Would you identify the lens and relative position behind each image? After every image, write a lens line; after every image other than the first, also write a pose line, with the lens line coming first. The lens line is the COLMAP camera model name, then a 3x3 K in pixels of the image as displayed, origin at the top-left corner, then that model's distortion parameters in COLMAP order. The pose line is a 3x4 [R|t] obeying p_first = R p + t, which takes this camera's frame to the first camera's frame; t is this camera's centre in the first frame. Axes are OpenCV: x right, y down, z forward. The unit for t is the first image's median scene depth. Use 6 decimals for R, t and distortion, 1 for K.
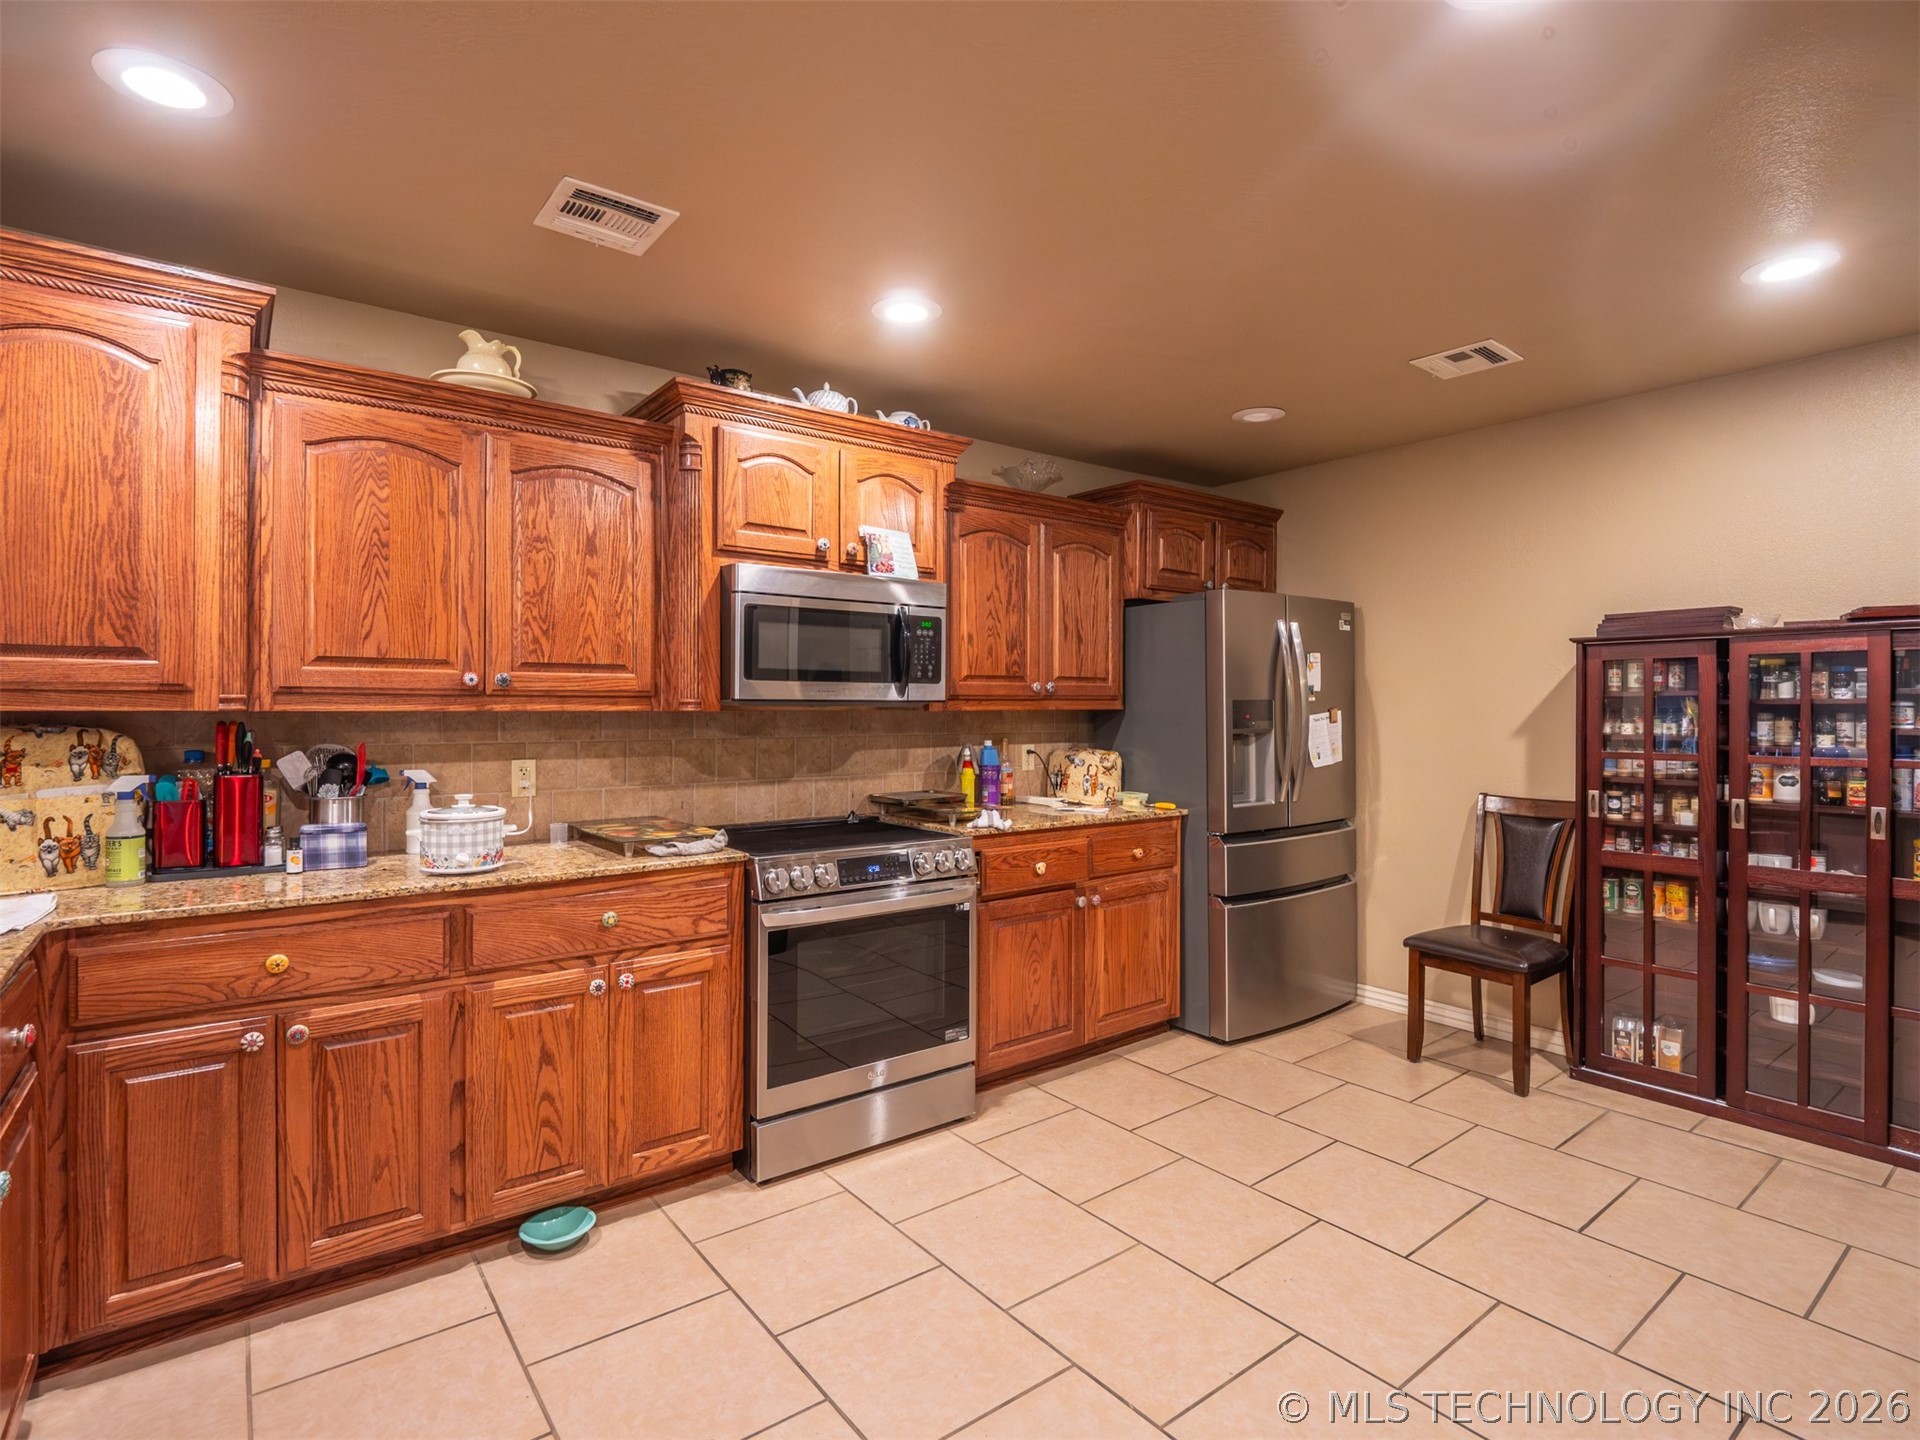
lens RADIAL K [[953.3, 0, 962.0], [0, 953.3, 712.5], [0, 0, 1]] dist [-0.008868, -0.001791]
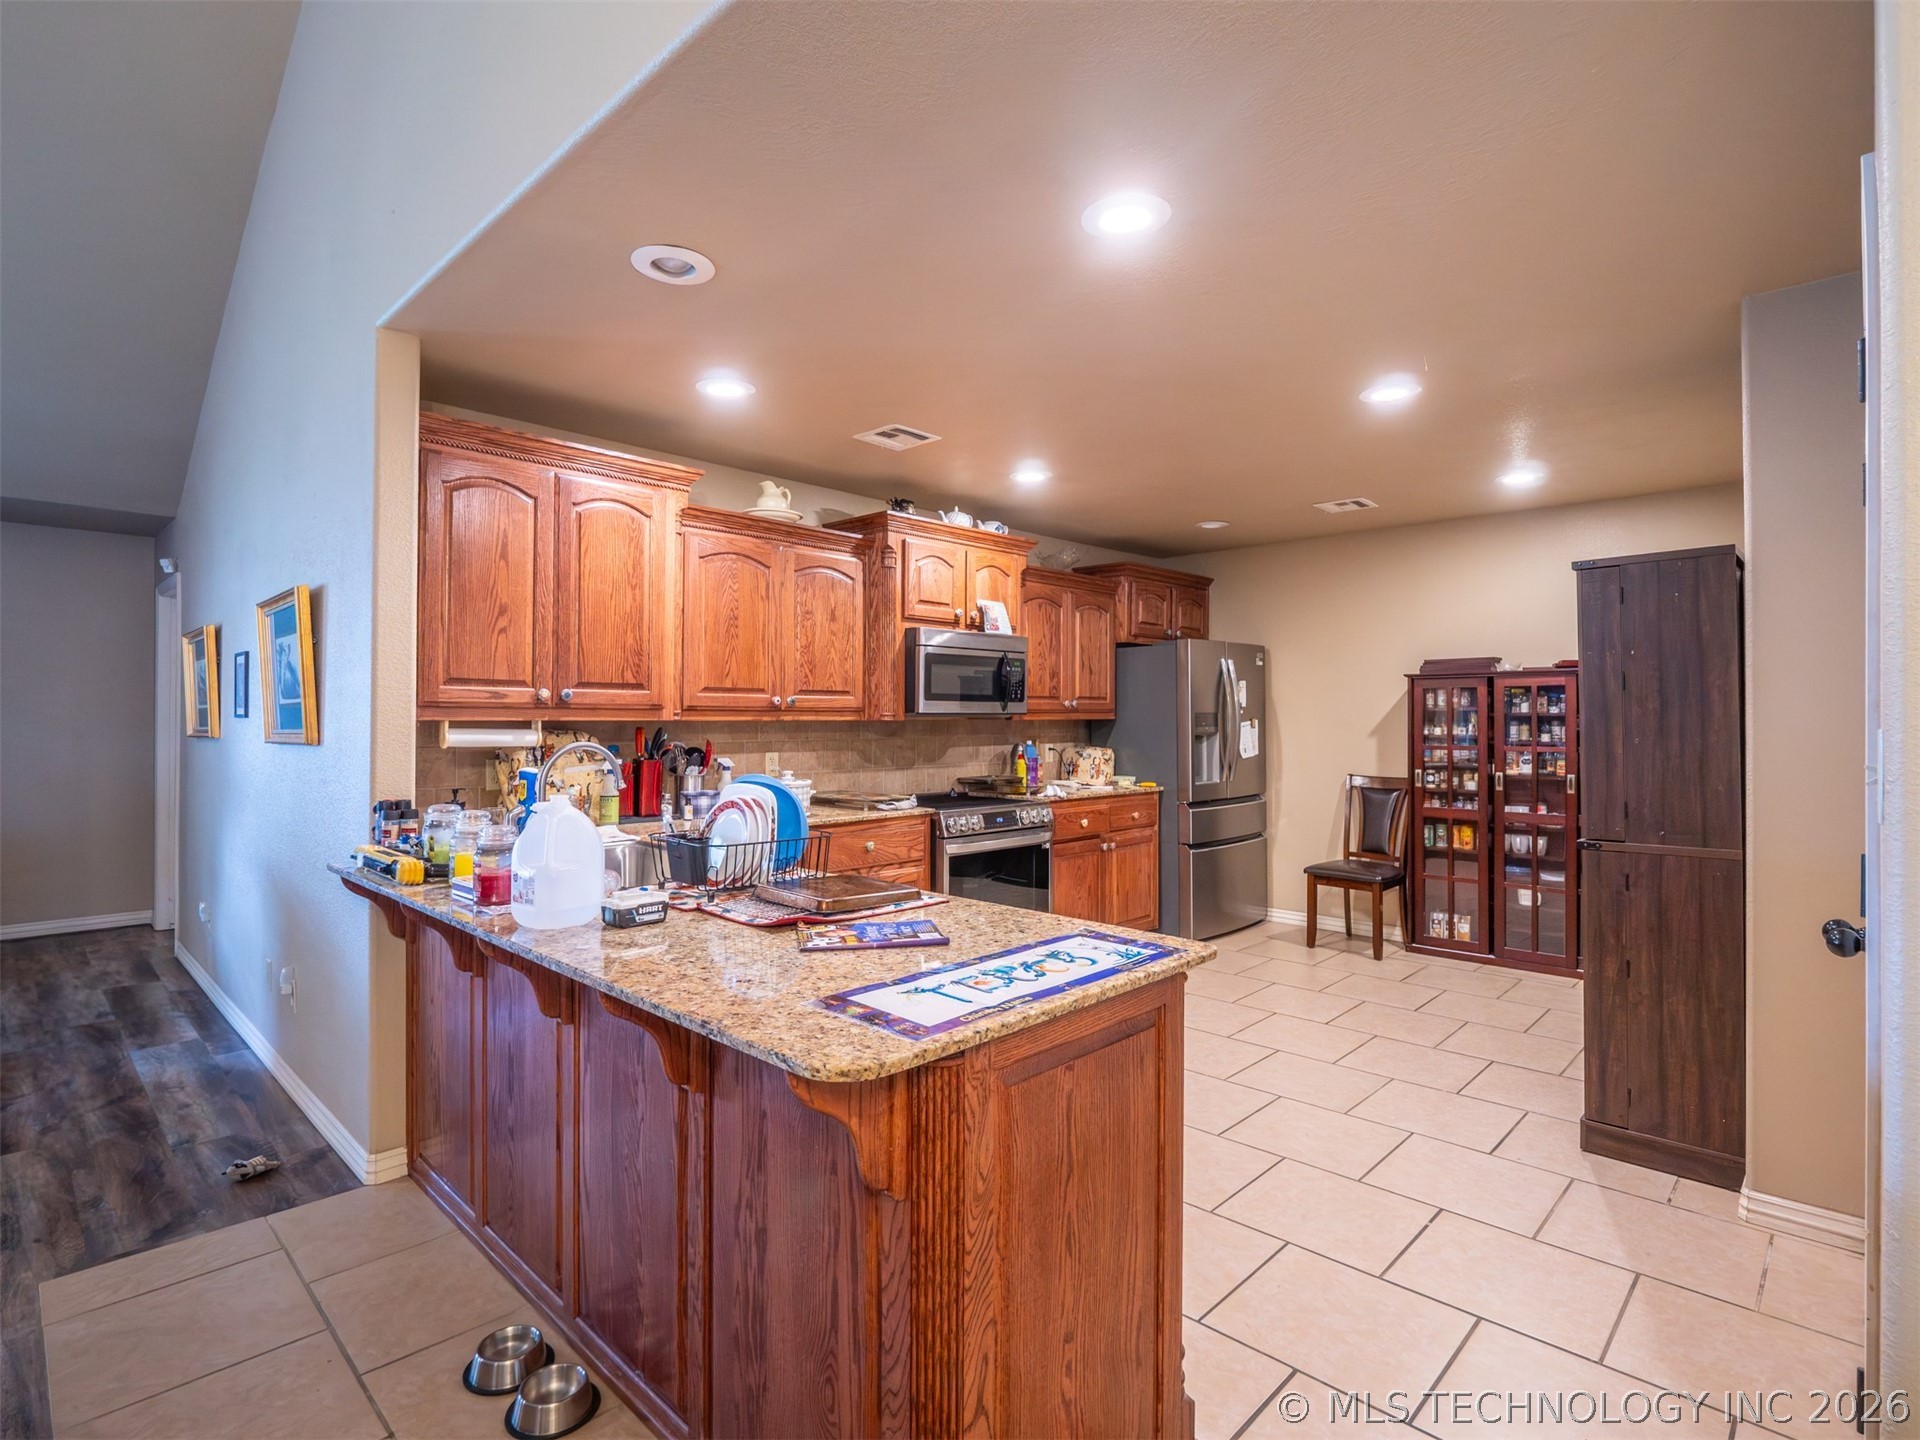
lens RADIAL K [[953.3, 0, 953.4], [0, 953.3, 712.9], [0, 0, 1]] dist [-0.008868, -0.001791]
pose [[0.990290, 0.000547, 0.139013, -0.358795], [0.000722, 0.999959, -0.009079, 0.000508], [-0.139012, 0.009091, 0.990249, -0.515407]]
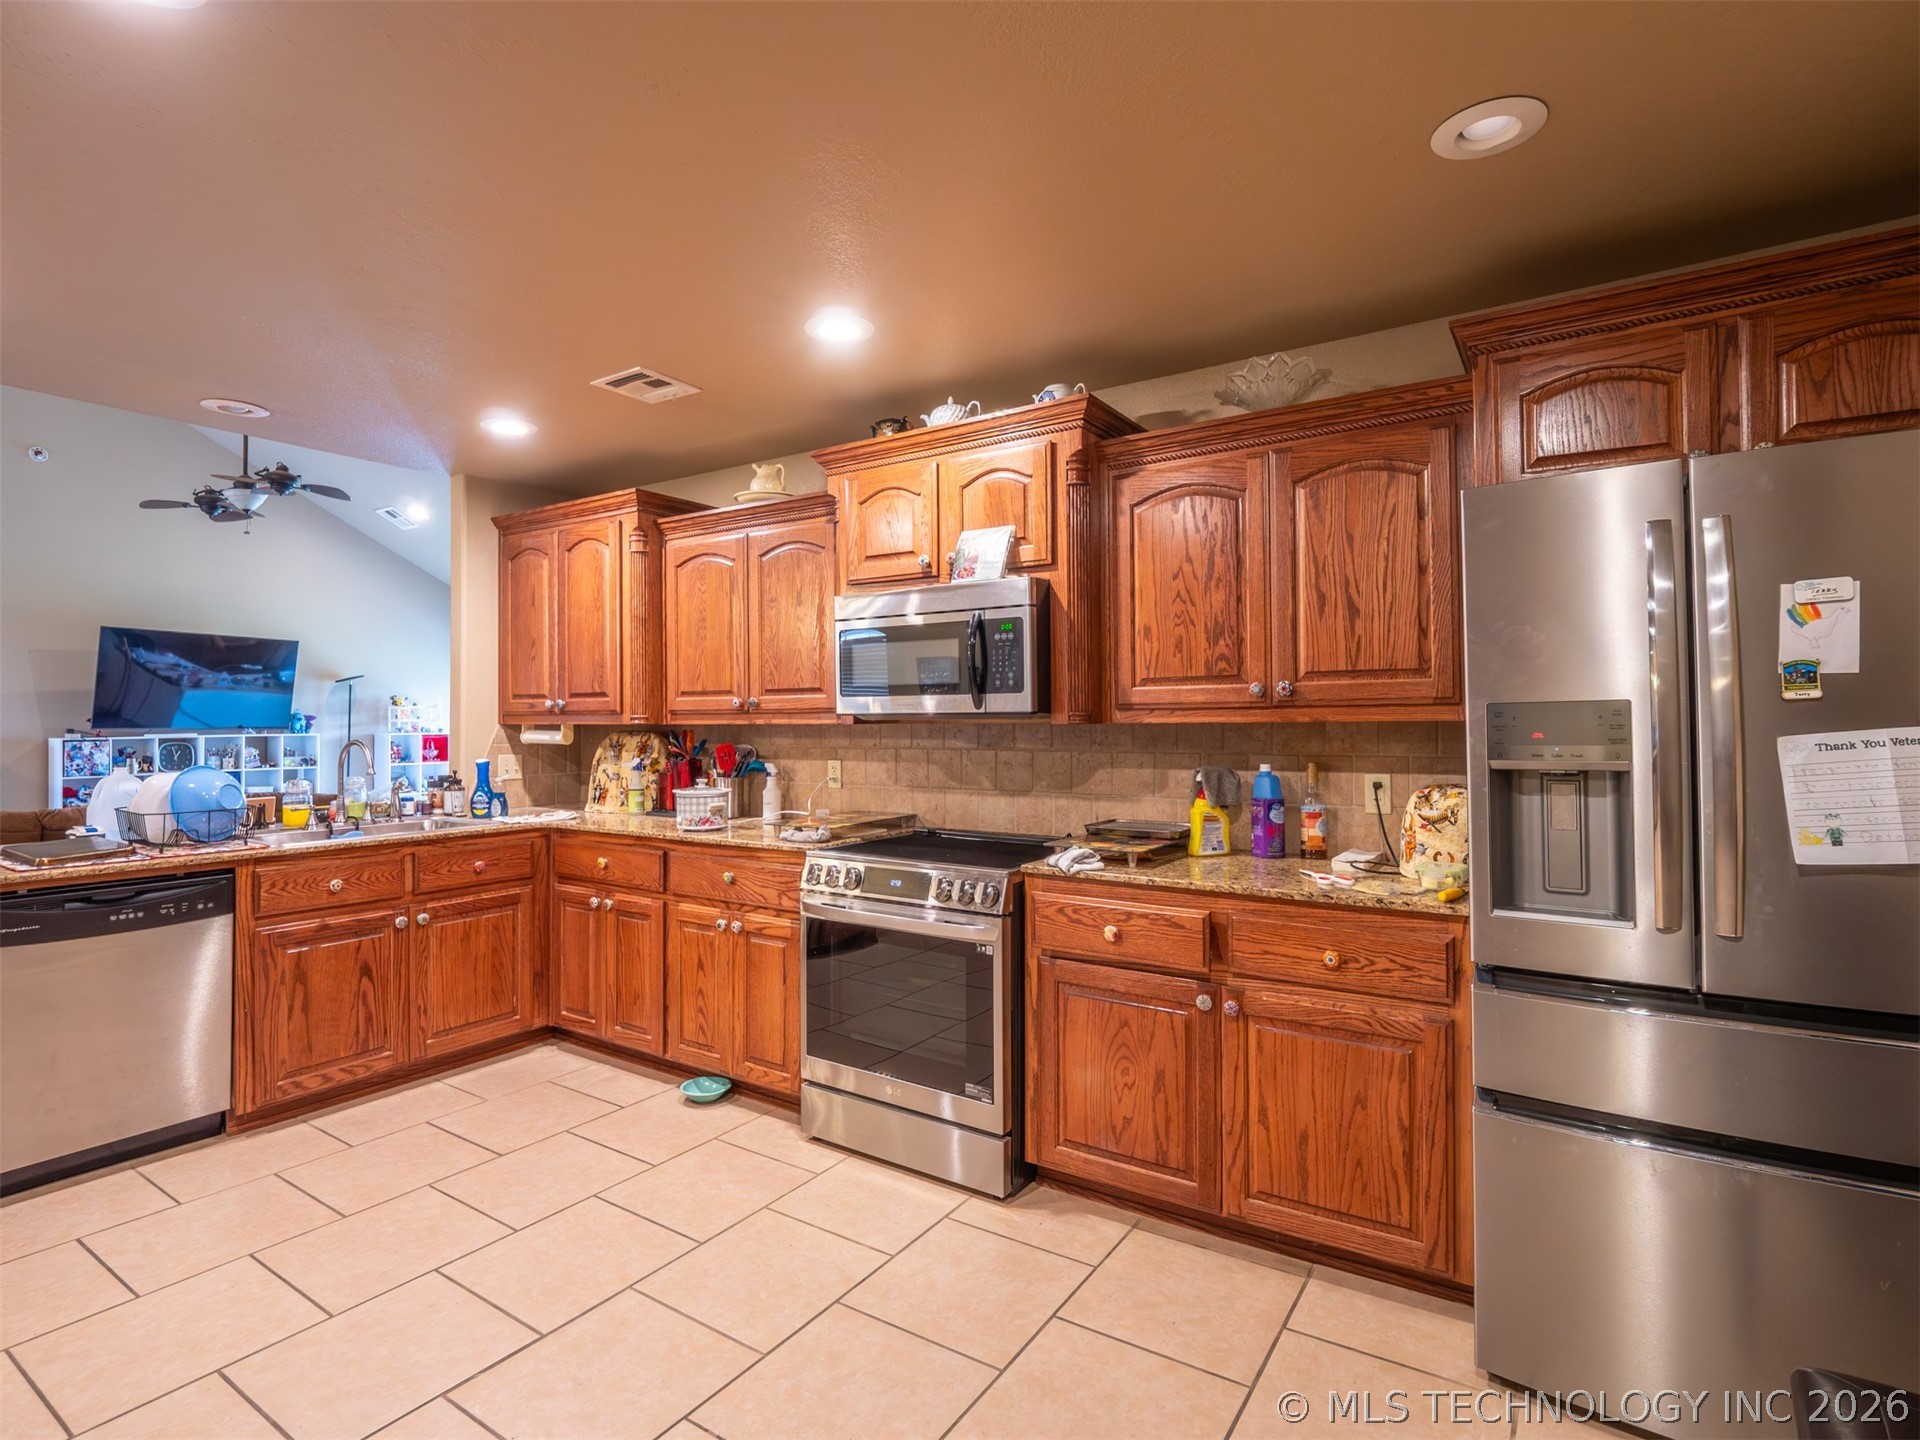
lens RADIAL K [[953.3, 0, 964.7], [0, 953.3, 709.5], [0, 0, 1]] dist [-0.008868, -0.001791]
pose [[0.330494, -0.013149, -0.943716, 0.802924], [0.000074, 0.999903, -0.013906, -0.002718], [0.943808, 0.004526, 0.330463, 0.680921]]
